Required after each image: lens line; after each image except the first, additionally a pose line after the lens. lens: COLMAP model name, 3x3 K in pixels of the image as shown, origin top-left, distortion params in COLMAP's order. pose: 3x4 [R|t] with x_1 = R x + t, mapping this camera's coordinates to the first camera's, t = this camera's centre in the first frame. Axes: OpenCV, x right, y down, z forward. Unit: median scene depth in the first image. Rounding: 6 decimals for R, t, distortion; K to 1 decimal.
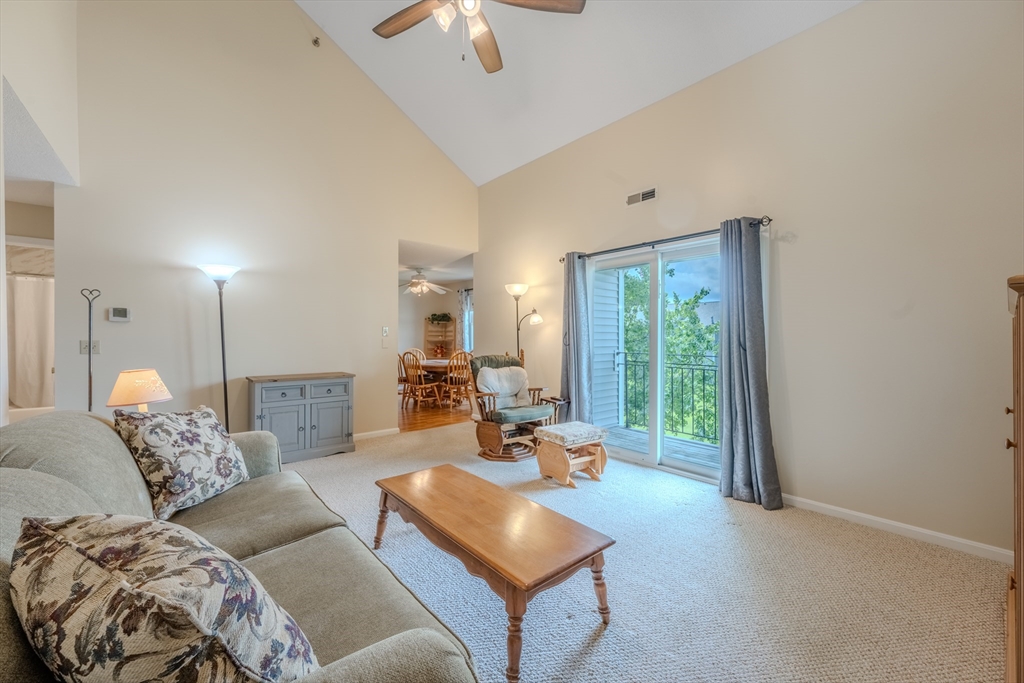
lens RADIAL K [[405.8, 0, 519.2], [0, 405.8, 336.8], [0, 0, 1]] dist [-0.002729, 0.000011]
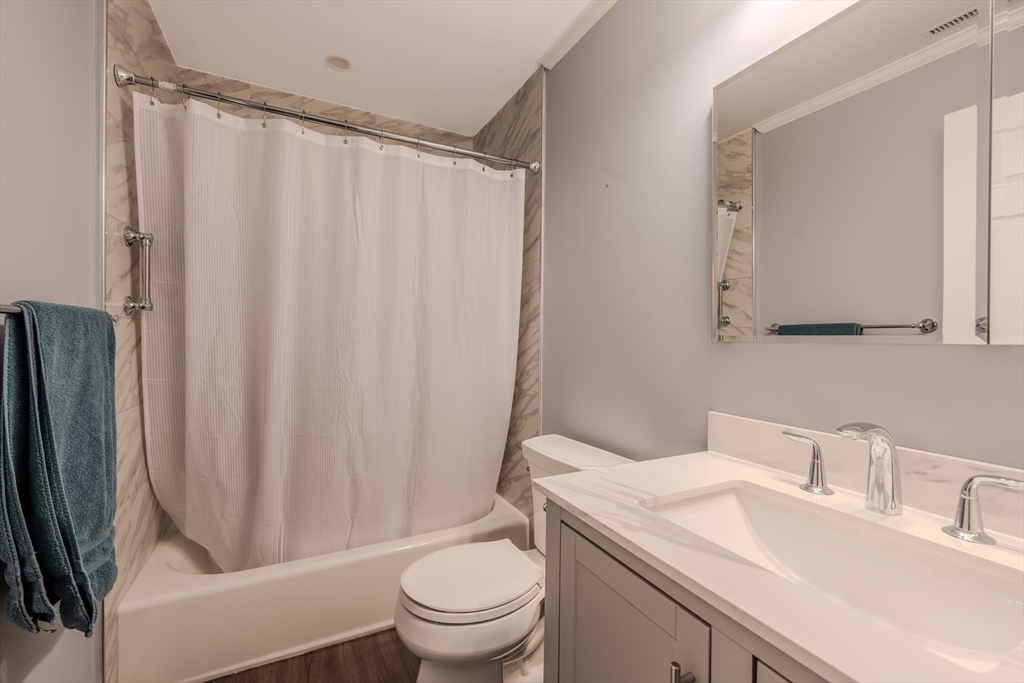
lens RADIAL K [[405.8, 0, 508.7], [0, 405.8, 344.8], [0, 0, 1]] dist [-0.002729, 0.000011]
pose [[0.977890, 0.007944, -0.208970, -0.952164], [-0.007171, 0.999964, 0.004455, 0.008757], [0.208998, -0.002858, 0.977912, 0.759187]]
